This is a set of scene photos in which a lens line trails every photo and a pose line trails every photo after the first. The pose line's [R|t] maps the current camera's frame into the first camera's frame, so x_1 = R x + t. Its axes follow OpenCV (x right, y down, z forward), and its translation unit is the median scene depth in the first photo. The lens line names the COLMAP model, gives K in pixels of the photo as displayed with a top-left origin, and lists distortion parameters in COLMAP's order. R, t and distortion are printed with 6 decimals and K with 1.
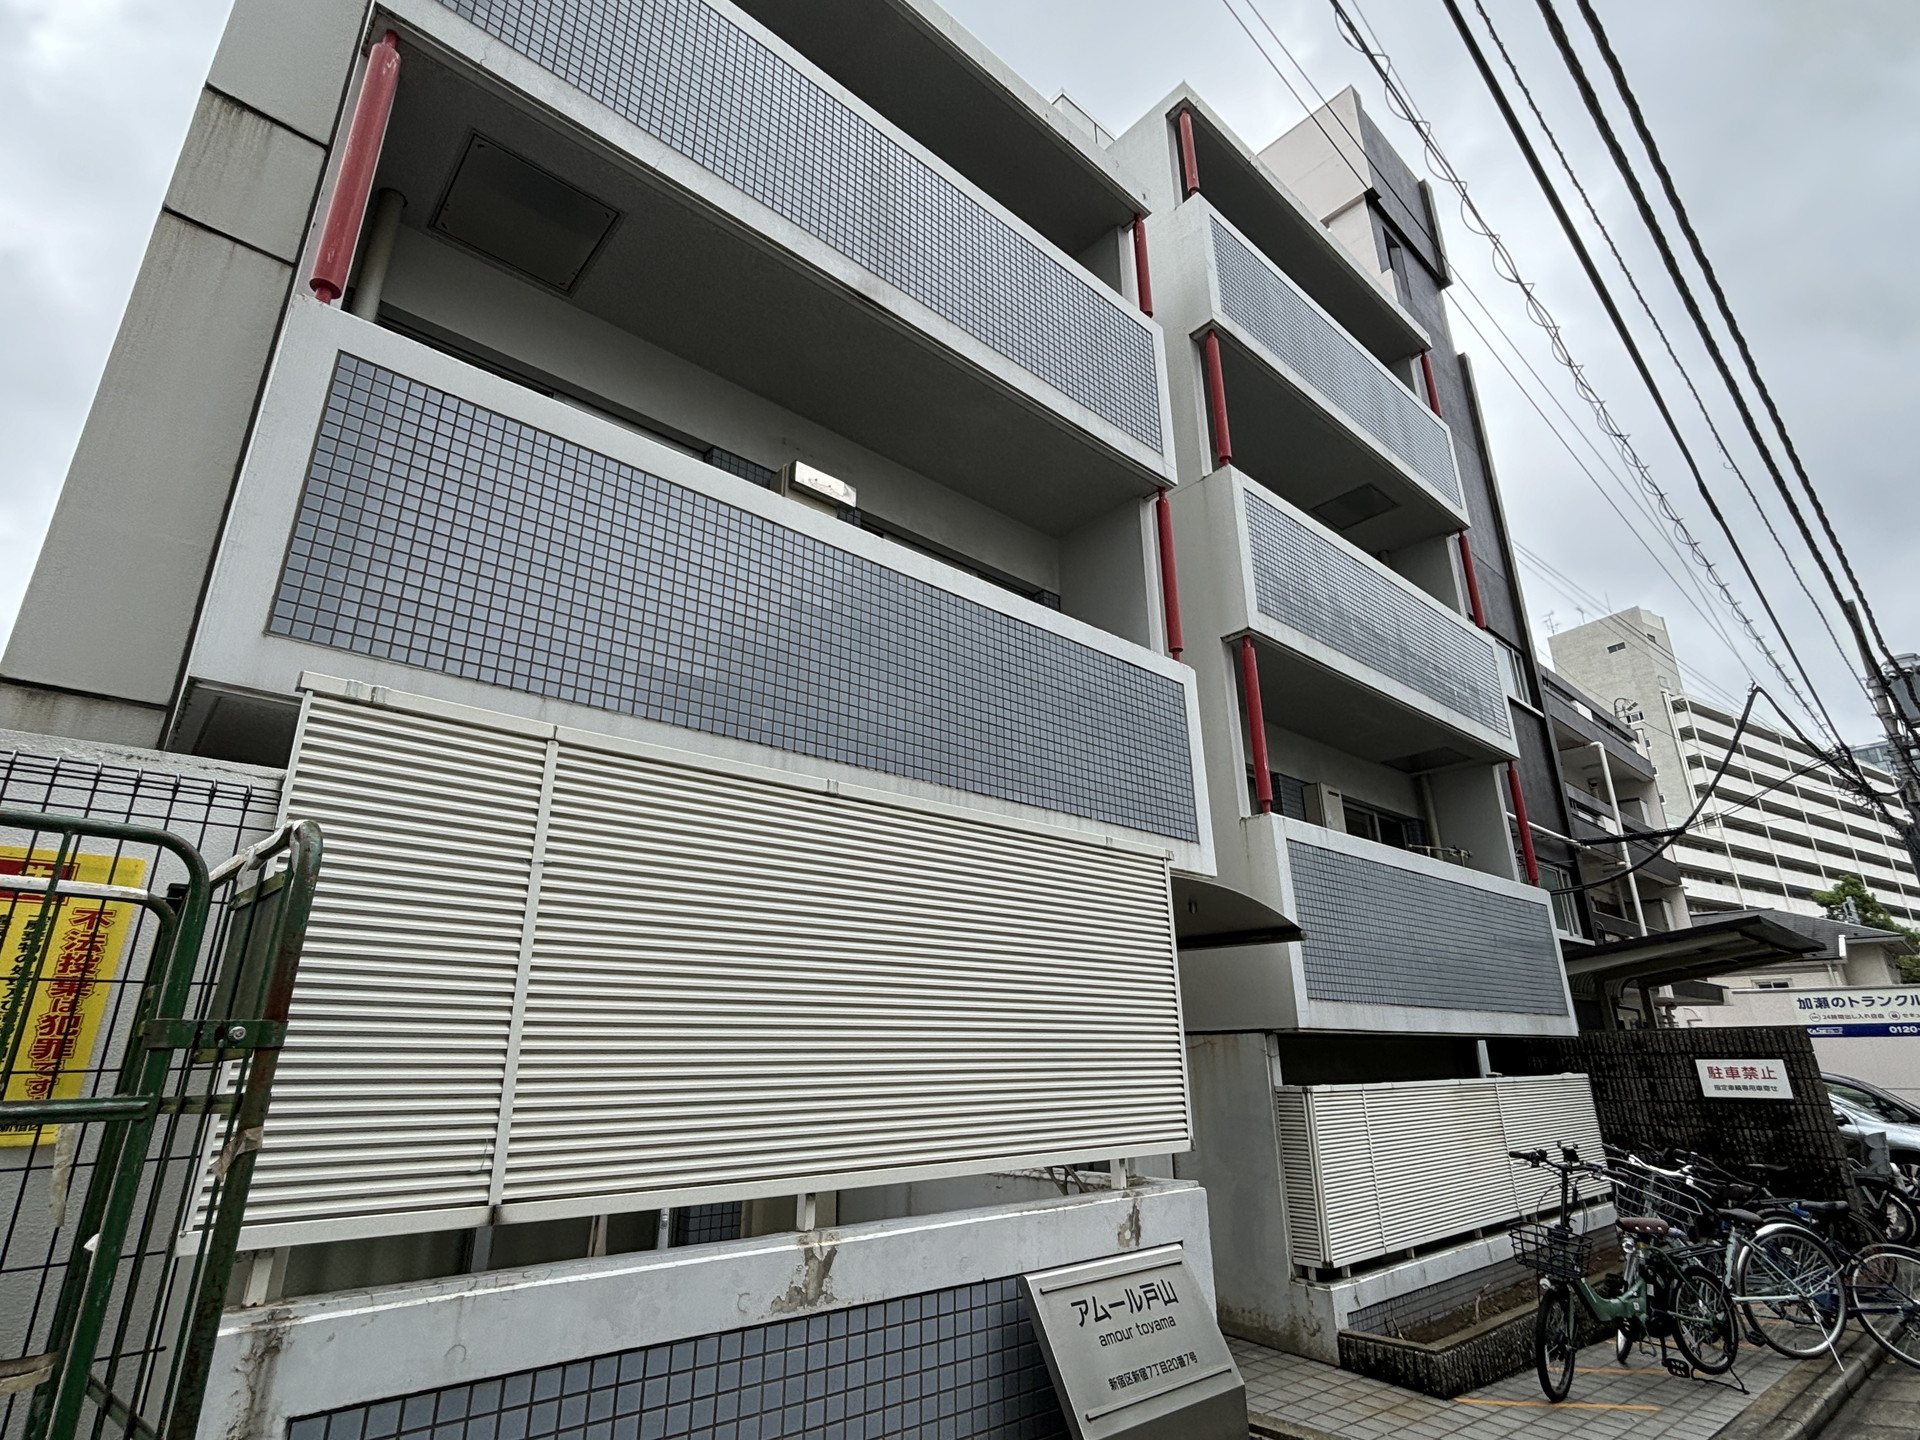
lens RADIAL K [[959.8, 0, 952.8], [0, 959.8, 713.9], [0, 0, 1]] dist [-0.016238, 0.010939]
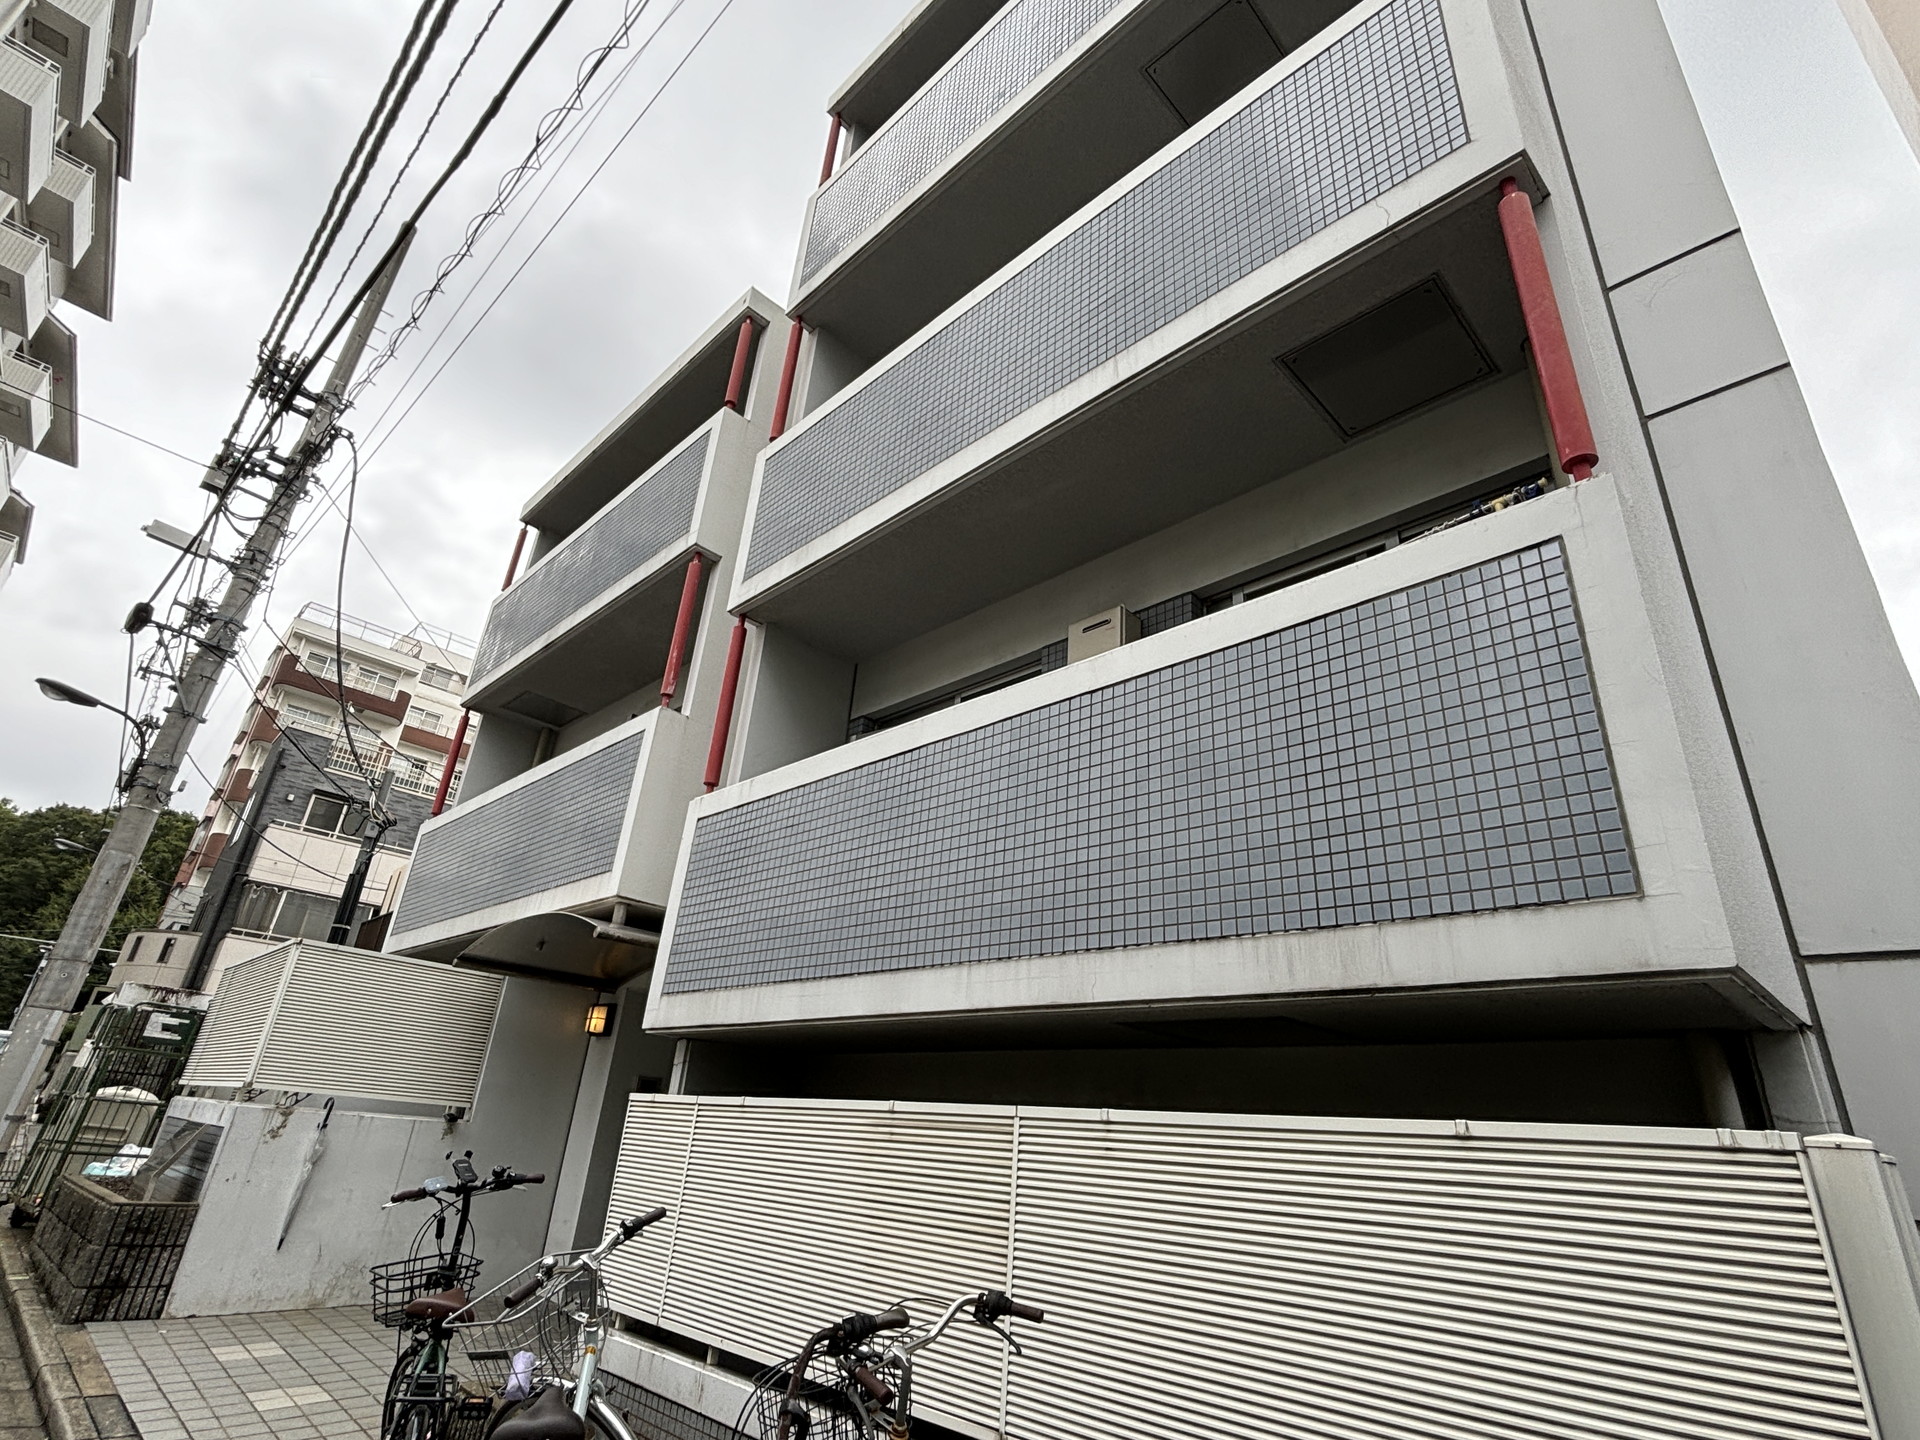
lens RADIAL K [[962.0, 0, 955.9], [0, 962.0, 711.1], [0, 0, 1]] dist [0.000657, 0.001272]
pose [[0.075898, -0.407226, -0.910169, 1.426543], [0.266424, 0.887897, -0.375044, 0.513967], [0.960863, -0.214026, 0.175885, 1.266232]]
